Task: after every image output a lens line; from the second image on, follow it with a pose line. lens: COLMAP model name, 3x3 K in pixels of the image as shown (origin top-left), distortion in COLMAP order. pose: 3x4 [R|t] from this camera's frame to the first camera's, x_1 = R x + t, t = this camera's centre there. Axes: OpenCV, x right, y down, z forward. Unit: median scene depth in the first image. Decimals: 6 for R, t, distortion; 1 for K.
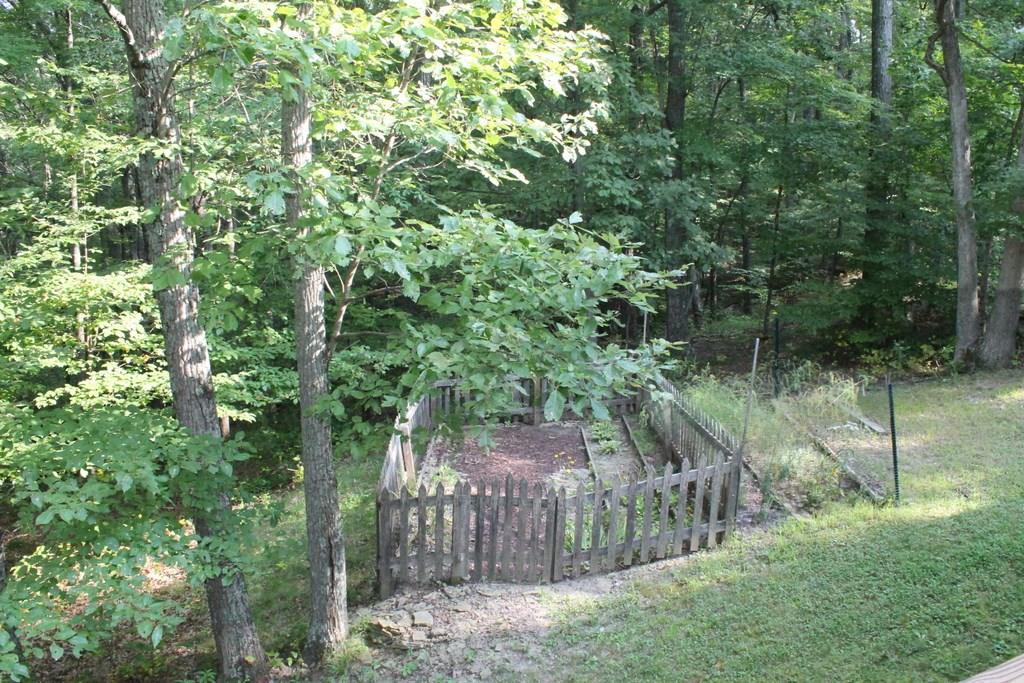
lens RADIAL K [[870.4, 0, 523.7], [0, 870.4, 334.9], [0, 0, 1]] dist [-0.165189, 0.146780]
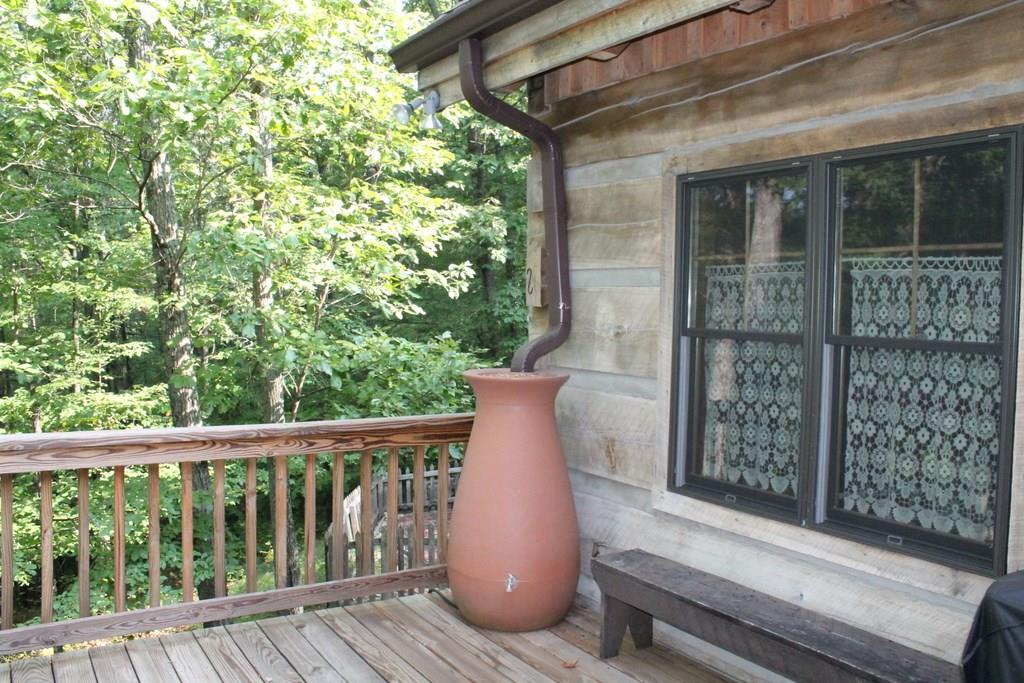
lens RADIAL K [[870.4, 0, 523.7], [0, 870.4, 334.9], [0, 0, 1]] dist [-0.165189, 0.146780]
pose [[0.998607, -0.041538, 0.032548, 0.143085], [0.045958, 0.987687, -0.149537, 0.097960], [-0.025936, 0.150824, 0.988220, -0.502940]]
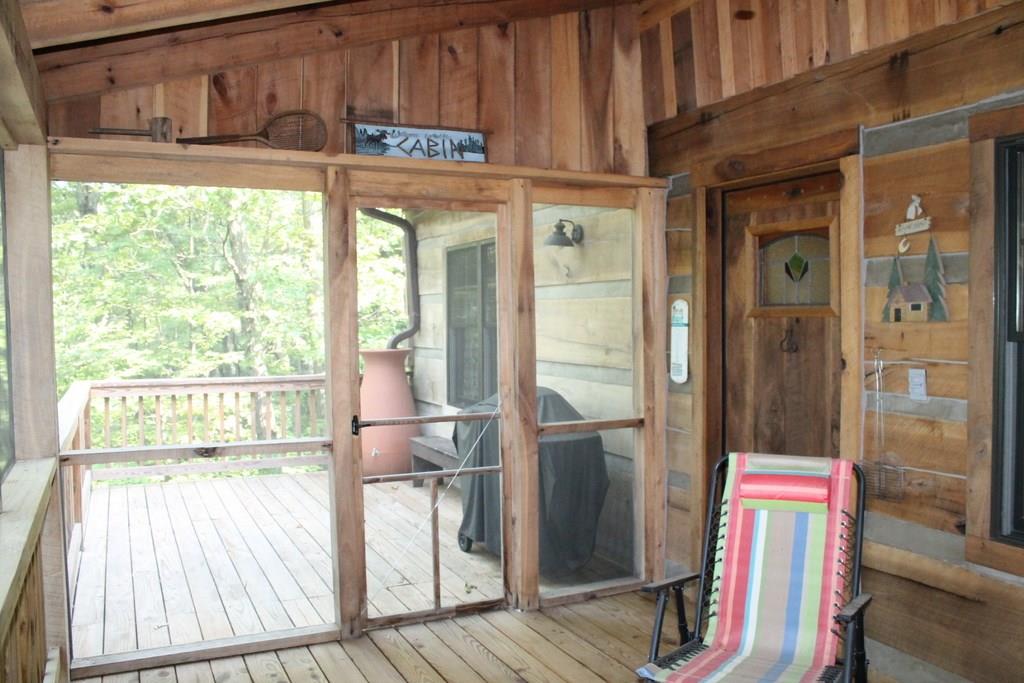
lens RADIAL K [[870.4, 0, 523.7], [0, 870.4, 334.9], [0, 0, 1]] dist [-0.165189, 0.146780]
pose [[0.993453, -0.063593, -0.094902, 0.458190], [0.046558, 0.983997, -0.171997, 0.226337], [0.104321, 0.166452, 0.980516, -1.039536]]
